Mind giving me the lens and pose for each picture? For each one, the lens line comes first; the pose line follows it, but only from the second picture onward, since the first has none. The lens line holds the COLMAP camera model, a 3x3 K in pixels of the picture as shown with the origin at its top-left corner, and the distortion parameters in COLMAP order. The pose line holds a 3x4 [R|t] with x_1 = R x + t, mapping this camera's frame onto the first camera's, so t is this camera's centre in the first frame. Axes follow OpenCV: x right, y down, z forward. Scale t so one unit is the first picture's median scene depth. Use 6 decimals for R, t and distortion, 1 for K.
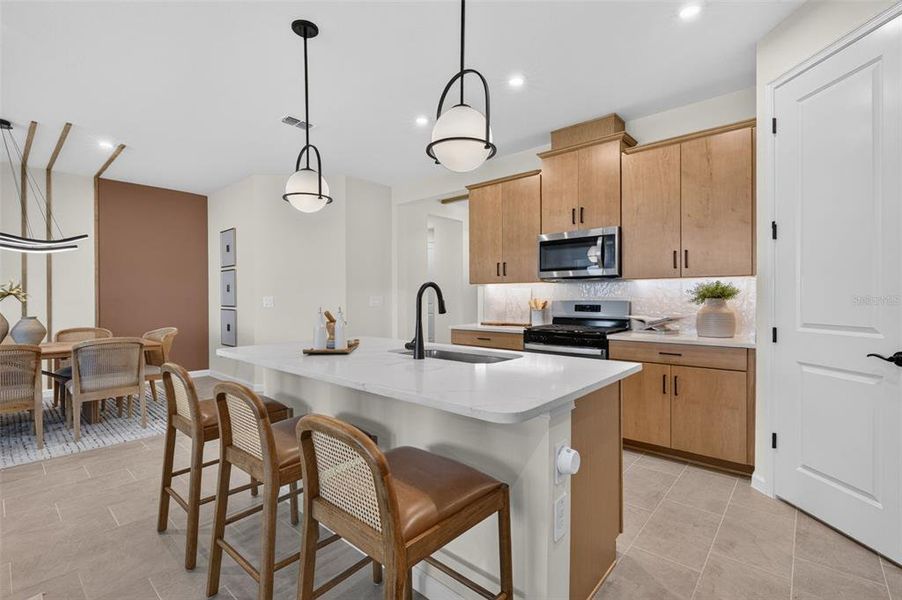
lens RADIAL K [[410.1, 0, 450.9], [0, 410.1, 297.7], [0, 0, 1]] dist [-0.002664, 0.000091]
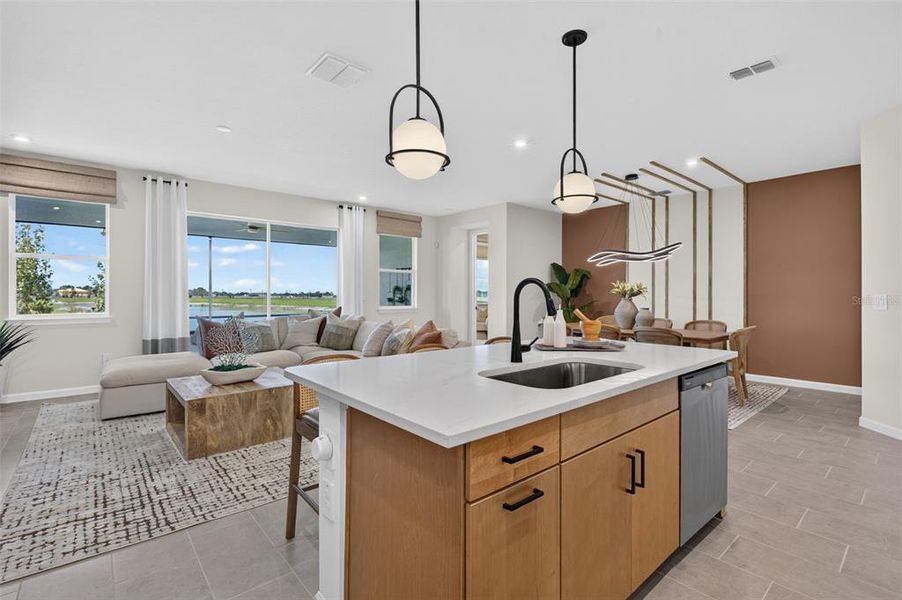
lens RADIAL K [[418.1, 0, 451.7], [0, 418.1, 295.7], [0, 0, 1]] dist [-0.000209, 0.000115]
pose [[-0.136528, 0.006828, -0.990613, 0.509699], [-0.002786, 0.999970, 0.007277, -0.004518], [0.990632, 0.003753, -0.136505, 0.574919]]
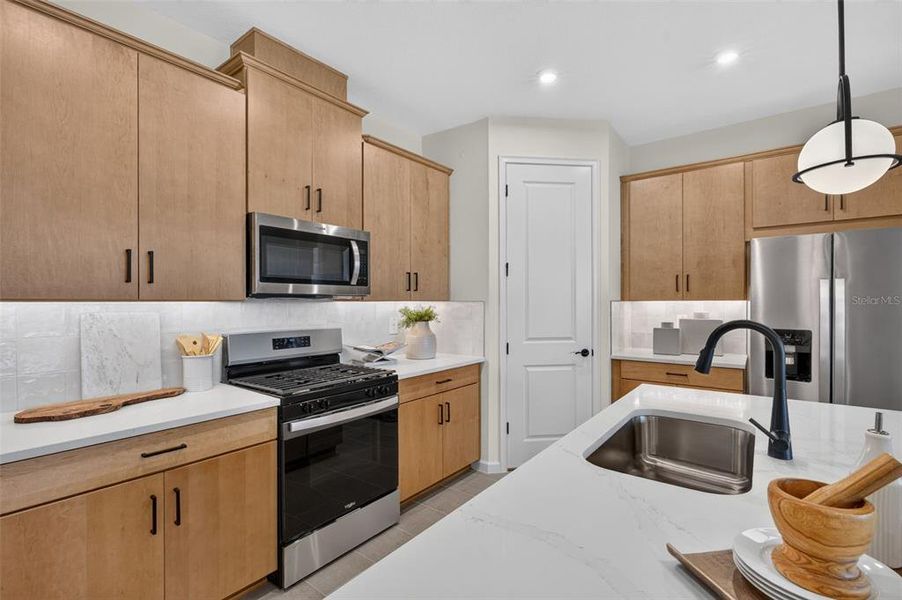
lens RADIAL K [[407.3, 0, 450.3], [0, 407.3, 300.4], [0, 0, 1]] dist [-0.001103, -0.000305]
pose [[-0.066169, 0.007472, 0.997780, -0.353471], [0.004103, 0.999966, -0.007216, -0.038272], [-0.997800, 0.003616, -0.066197, 0.871086]]
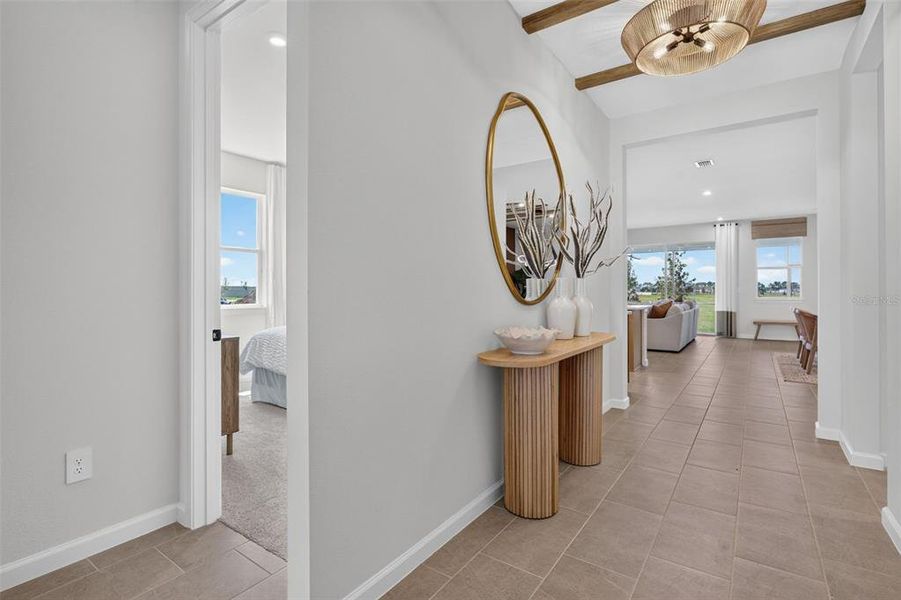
lens RADIAL K [[417.6, 0, 451.2], [0, 417.6, 295.7], [0, 0, 1]] dist [-0.000209, 0.000115]
pose [[-0.995818, 0.011642, -0.090619, 0.637446], [0.010738, 0.999888, 0.010457, 0.012406], [0.090730, 0.009440, -0.995831, 2.449199]]
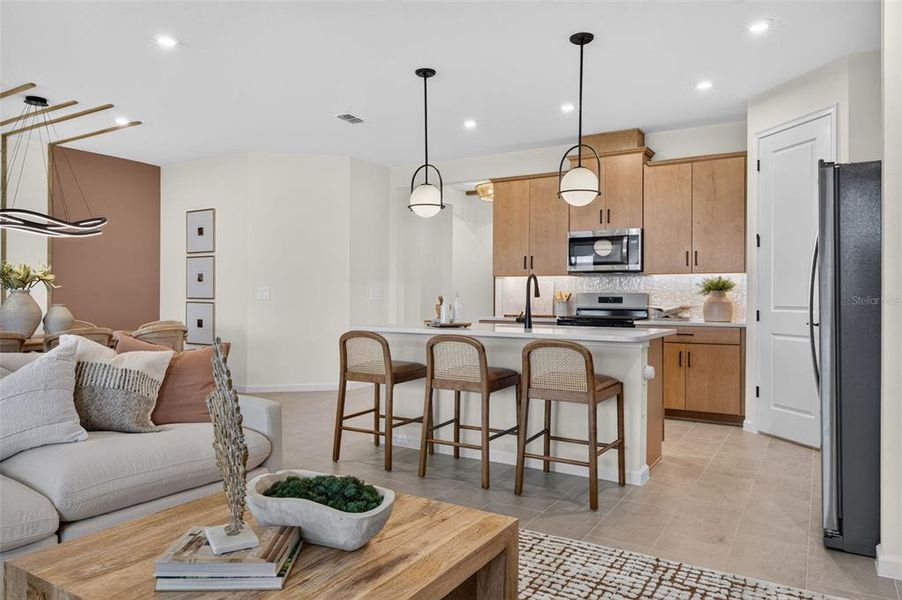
lens RADIAL K [[613.4, 0, 450.8], [0, 613.4, 293.1], [0, 0, 1]] dist [0.000593, 0.002822]
pose [[0.984296, 0.009288, 0.176284, -0.415060], [-0.007927, 0.999933, -0.008421, 0.027404], [-0.176350, 0.006892, 0.984303, -0.595970]]
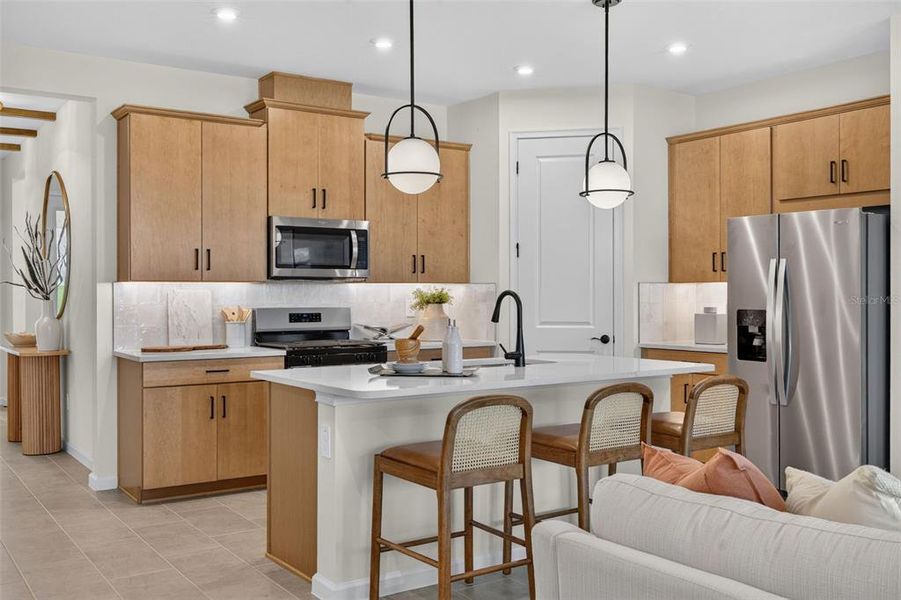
lens RADIAL K [[855.3, 0, 449.0], [0, 855.3, 290.3], [0, 0, 1]] dist [0.006236, 0.001827]
pose [[0.246088, 0.006486, 0.969226, -1.260261], [0.001841, 0.999973, -0.007159, -0.014379], [-0.969246, 0.003546, 0.246069, 0.380494]]
